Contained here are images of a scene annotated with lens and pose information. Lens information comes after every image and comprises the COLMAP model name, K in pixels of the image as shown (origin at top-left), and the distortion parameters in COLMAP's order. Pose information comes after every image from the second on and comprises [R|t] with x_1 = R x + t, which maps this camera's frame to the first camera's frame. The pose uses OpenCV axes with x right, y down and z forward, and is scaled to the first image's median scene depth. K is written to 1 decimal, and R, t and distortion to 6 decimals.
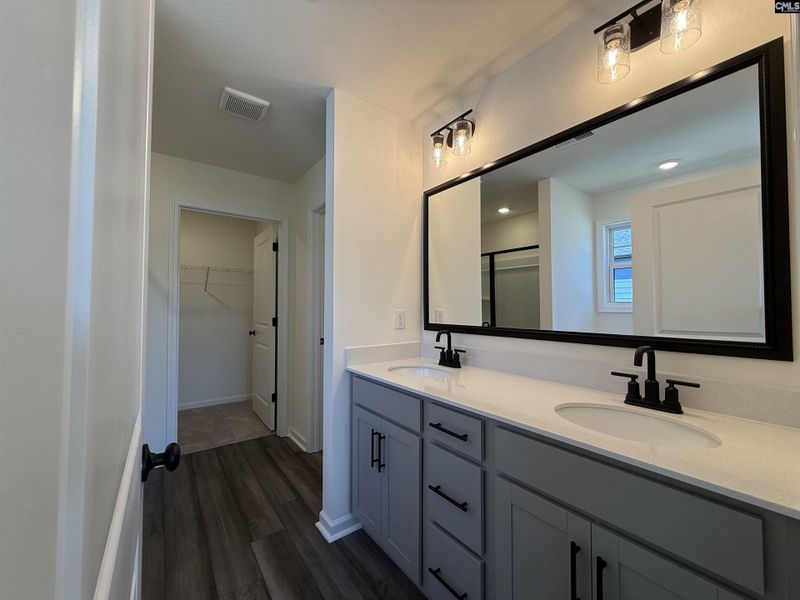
lens RADIAL K [[319.1, 0, 398.5], [0, 319.1, 300.1], [0, 0, 1]] dist [0.001016, -0.000071]
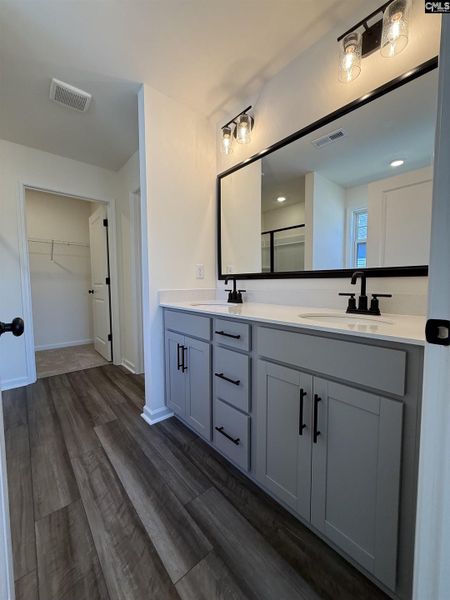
lens RADIAL K [[239.3, 0, 225.2], [0, 239.3, 298.8], [0, 0, 1]] dist [0.001016, -0.000071]
pose [[0.997537, -0.010052, 0.069420, 0.044733], [0.003872, 0.996061, 0.088592, 0.094961], [-0.070037, -0.088105, 0.993646, -0.034869]]
